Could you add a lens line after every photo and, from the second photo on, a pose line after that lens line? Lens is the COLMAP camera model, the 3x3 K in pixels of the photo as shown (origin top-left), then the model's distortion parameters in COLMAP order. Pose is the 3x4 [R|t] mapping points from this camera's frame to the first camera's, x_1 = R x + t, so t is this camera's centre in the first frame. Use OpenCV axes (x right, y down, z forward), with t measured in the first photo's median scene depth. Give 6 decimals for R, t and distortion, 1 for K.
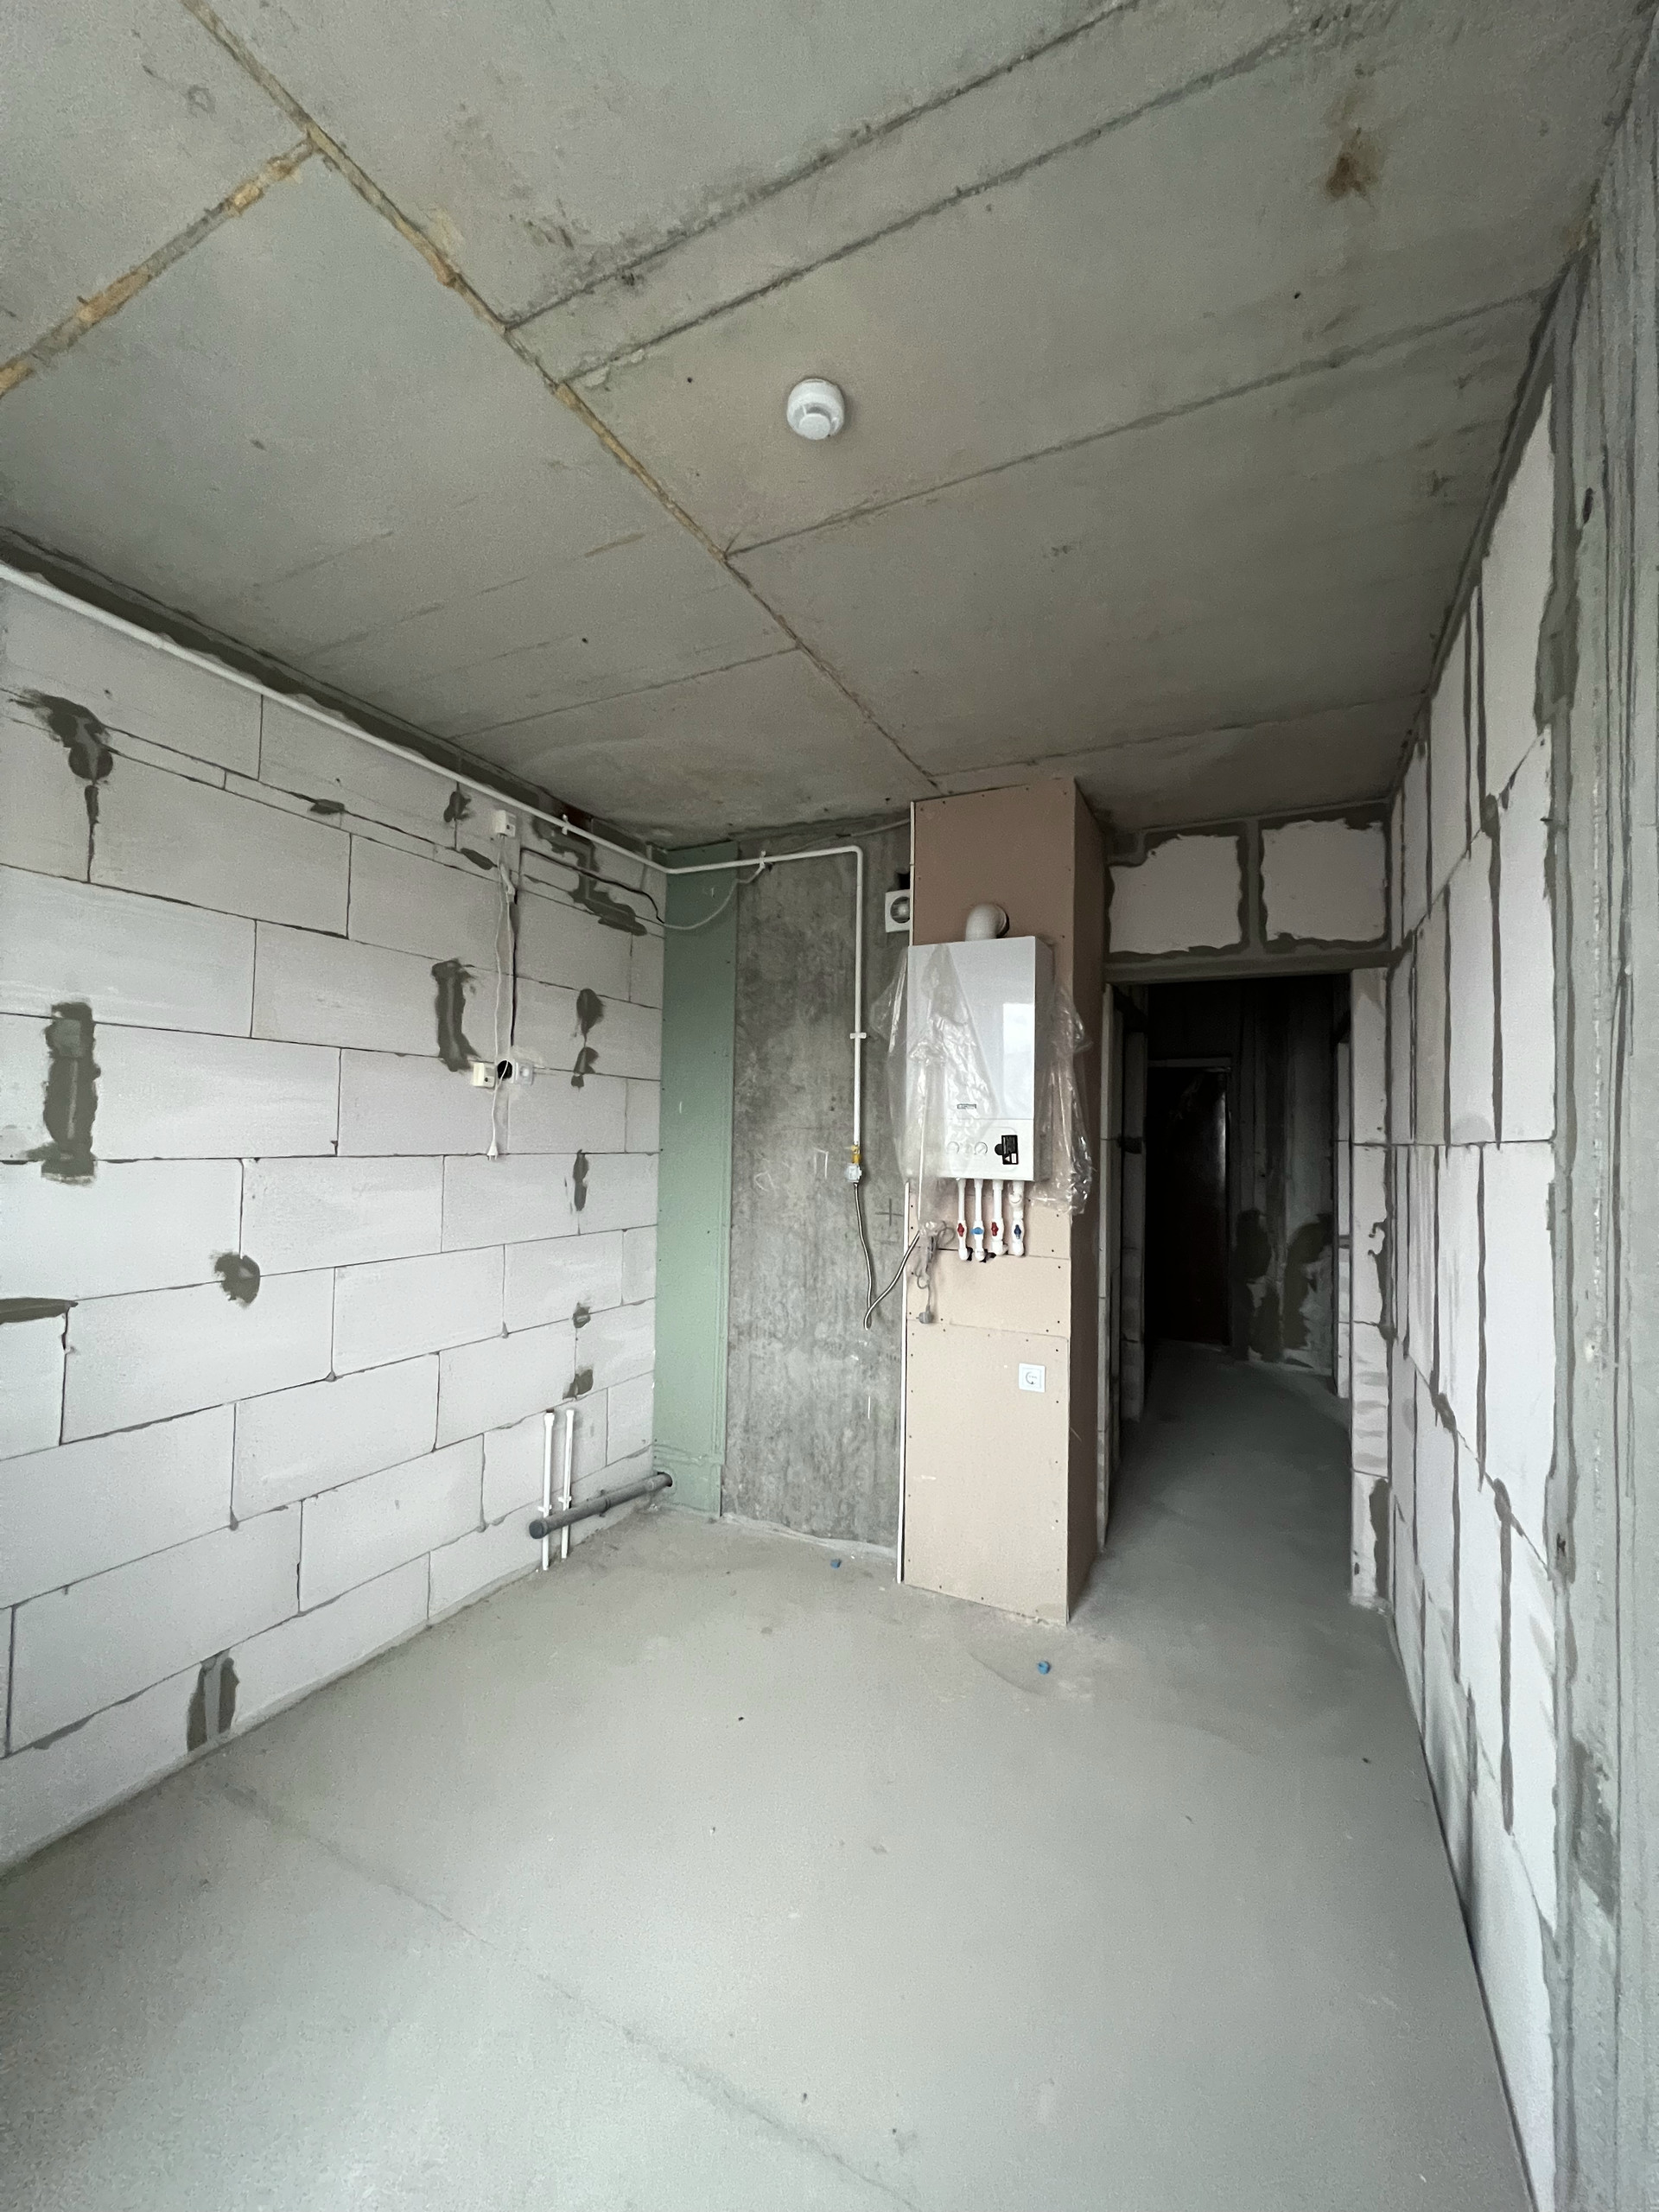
lens RADIAL K [[885.7, 0, 834.2], [0, 885.7, 1100.9], [0, 0, 1]] dist [-0.002936, 0.000693]
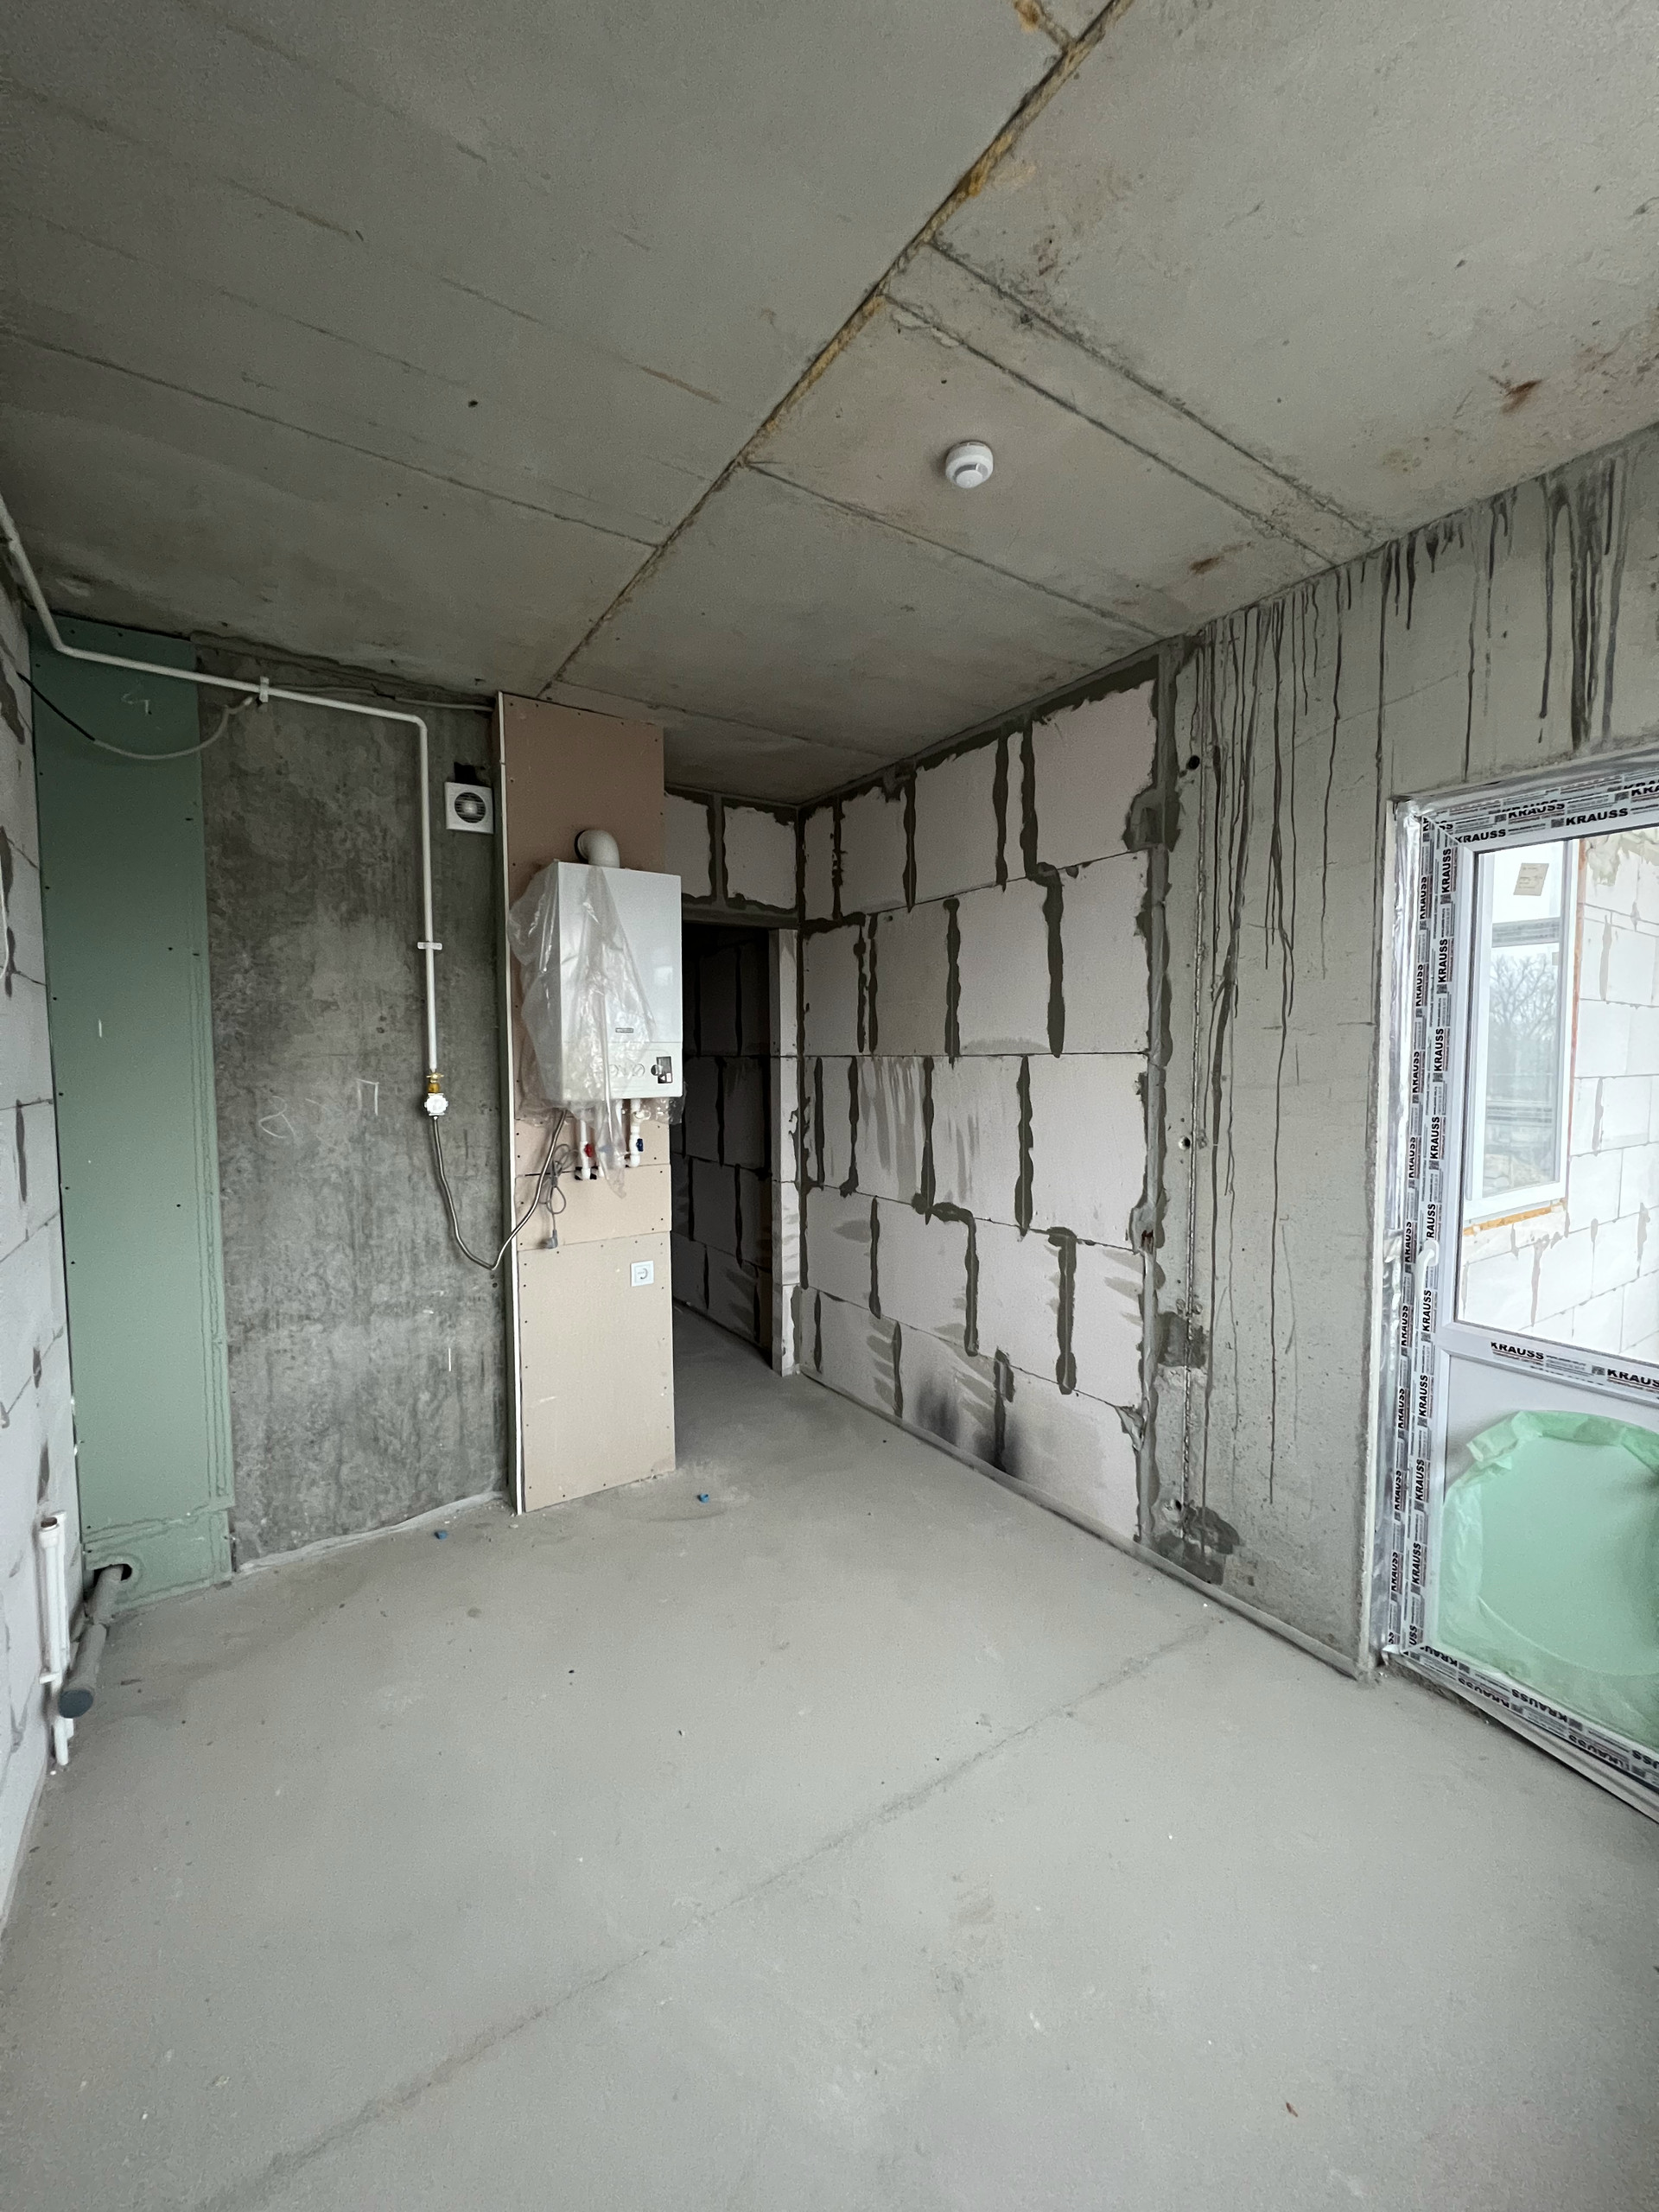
lens RADIAL K [[885.7, 0, 832.1], [0, 885.7, 1100.9], [0, 0, 1]] dist [-0.002936, 0.000693]
pose [[0.492778, -0.070552, 0.867290, -0.776422], [-0.016603, 0.995764, 0.090436, -0.011380], [-0.869997, -0.058965, 0.489519, 0.327201]]
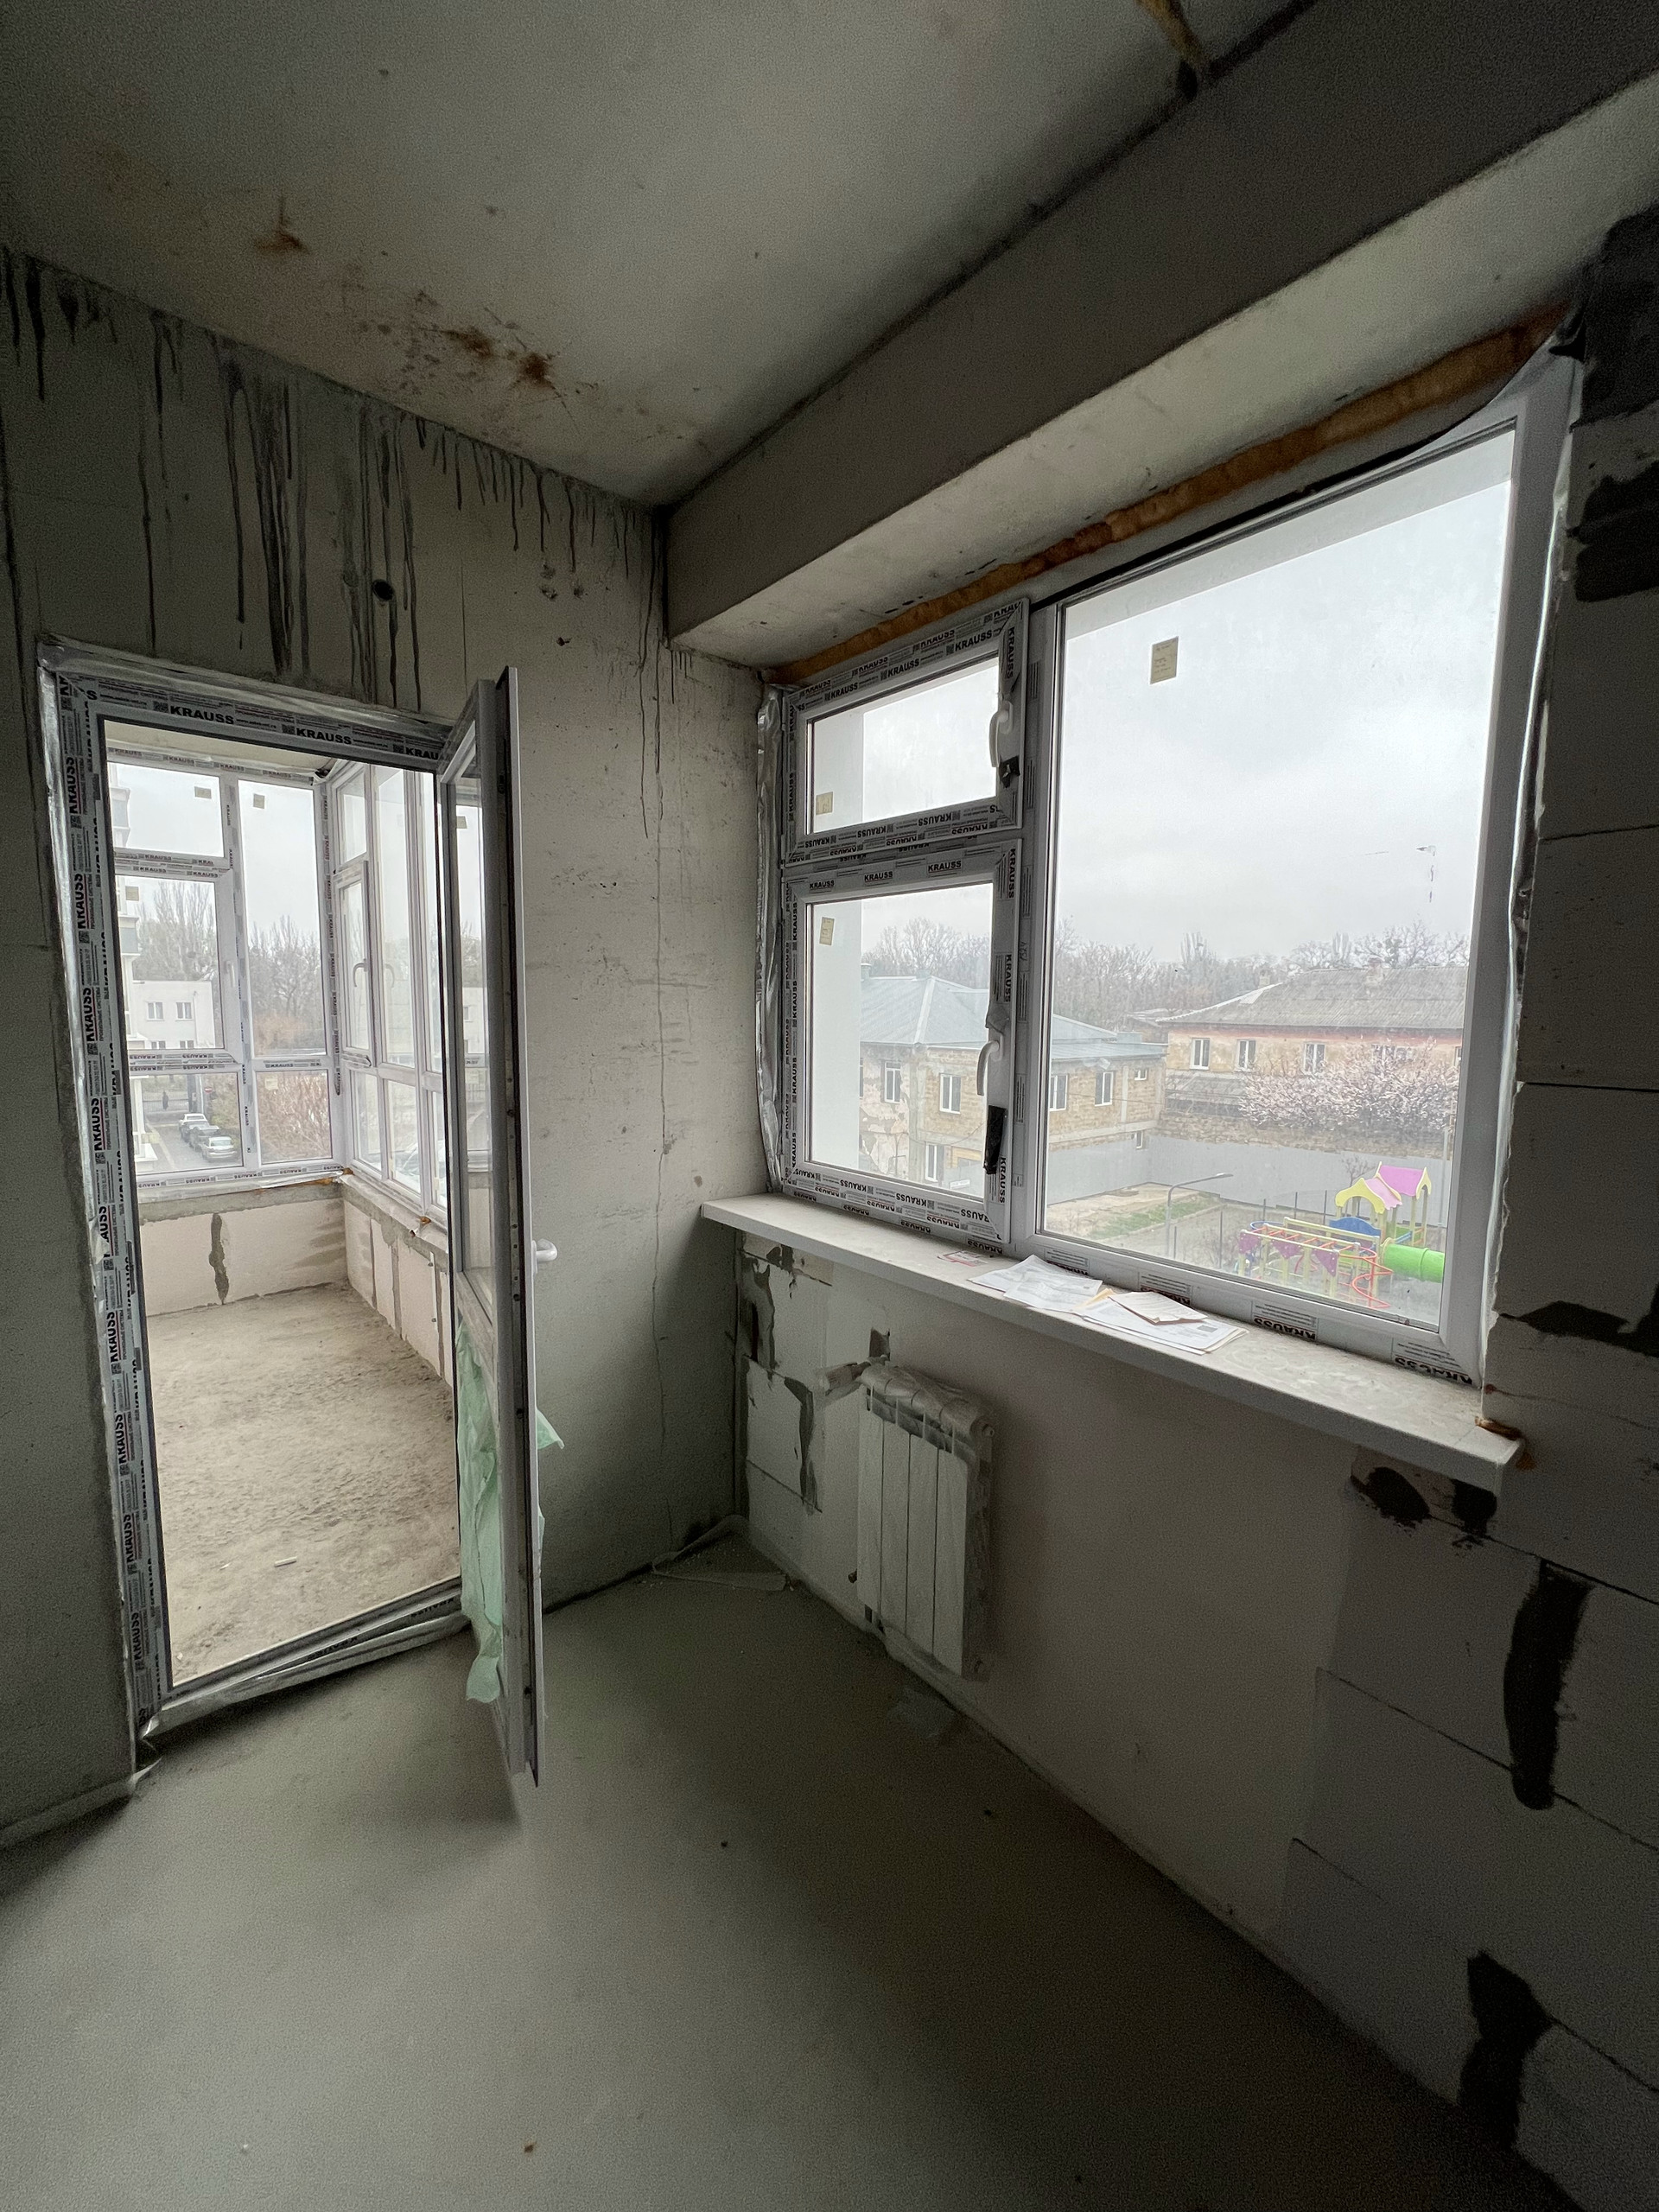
lens RADIAL K [[888.4, 0, 834.6], [0, 888.4, 1099.9], [0, 0, 1]] dist [0.000350, -0.000410]
pose [[-0.917833, -0.073200, 0.390160, -0.504619], [-0.043849, 0.995532, 0.083625, 0.015169], [-0.394538, 0.059645, -0.916942, 0.683282]]
